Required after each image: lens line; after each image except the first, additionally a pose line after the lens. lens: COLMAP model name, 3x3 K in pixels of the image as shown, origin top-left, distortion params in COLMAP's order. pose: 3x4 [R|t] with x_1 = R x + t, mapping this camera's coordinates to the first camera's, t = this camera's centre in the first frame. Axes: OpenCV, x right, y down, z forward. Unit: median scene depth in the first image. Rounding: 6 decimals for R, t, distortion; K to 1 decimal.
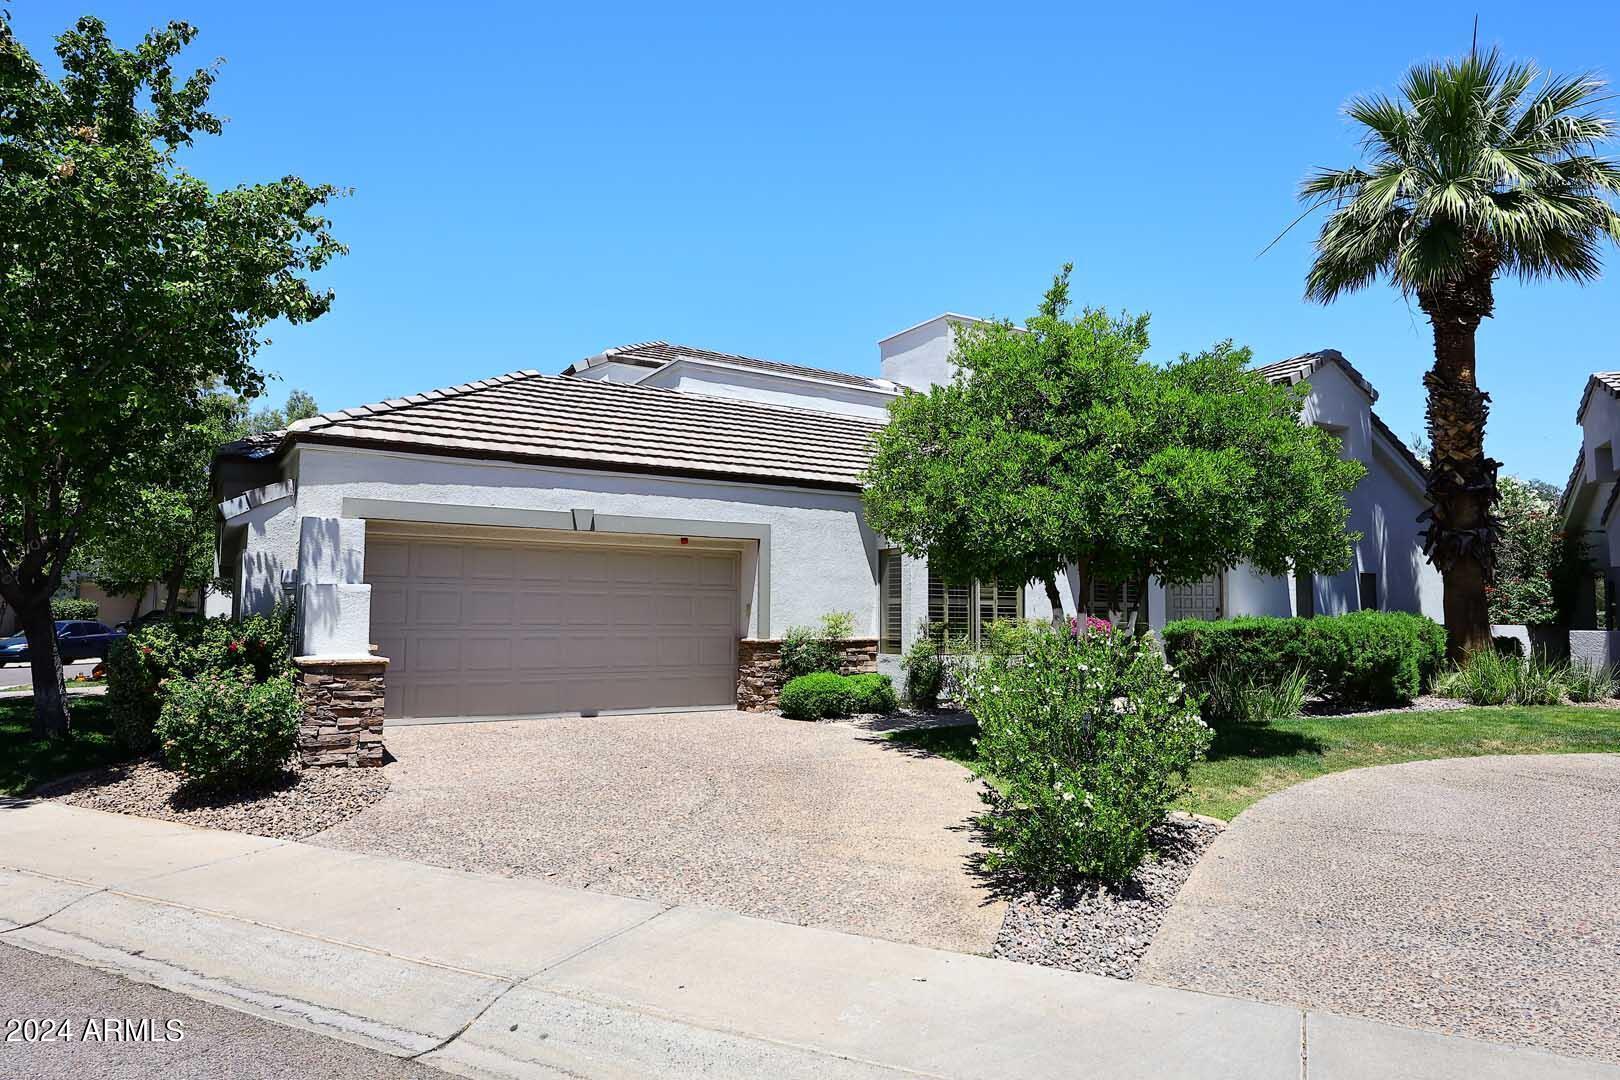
lens RADIAL K [[953.7, 0, 810.0], [0, 953.7, 540.0], [0, 0, 1]] dist [-0.000800, 0.000151]
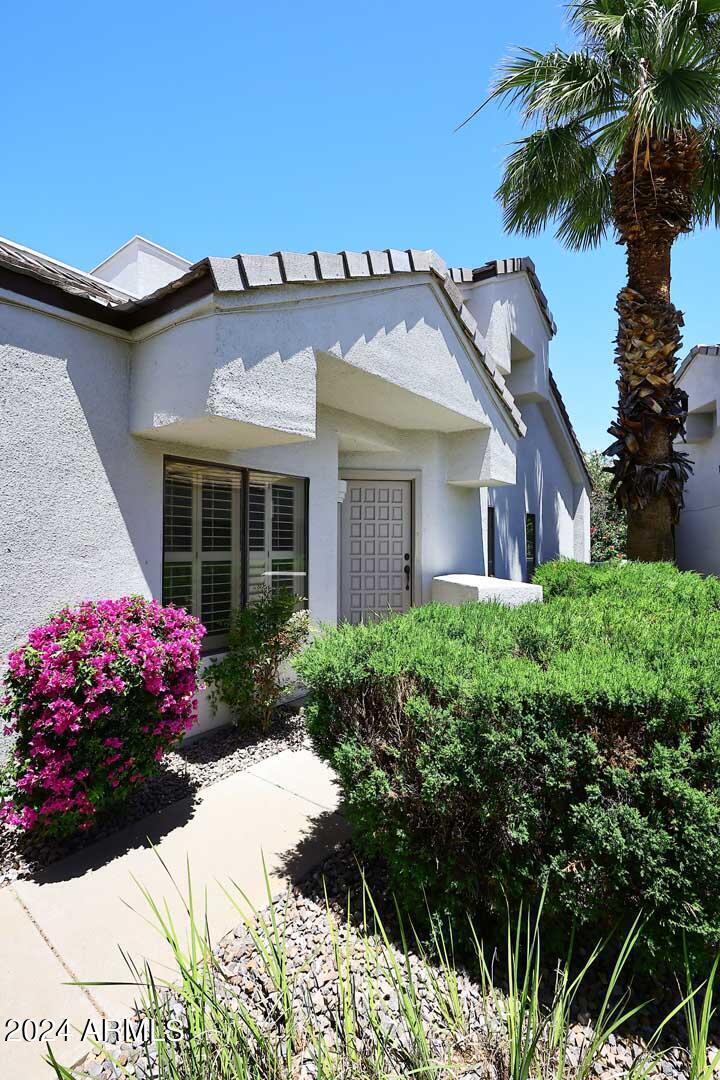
lens RADIAL K [[487.6, 0, 360.0], [0, 487.6, 540.0], [0, 0, 1]] dist [-0.000010, -0.000123]
pose [[0.935662, -0.006377, 0.352839, 0.257989], [-0.019270, 0.997422, 0.069125, 0.034268], [-0.352370, -0.071477, 0.933127, 0.658277]]
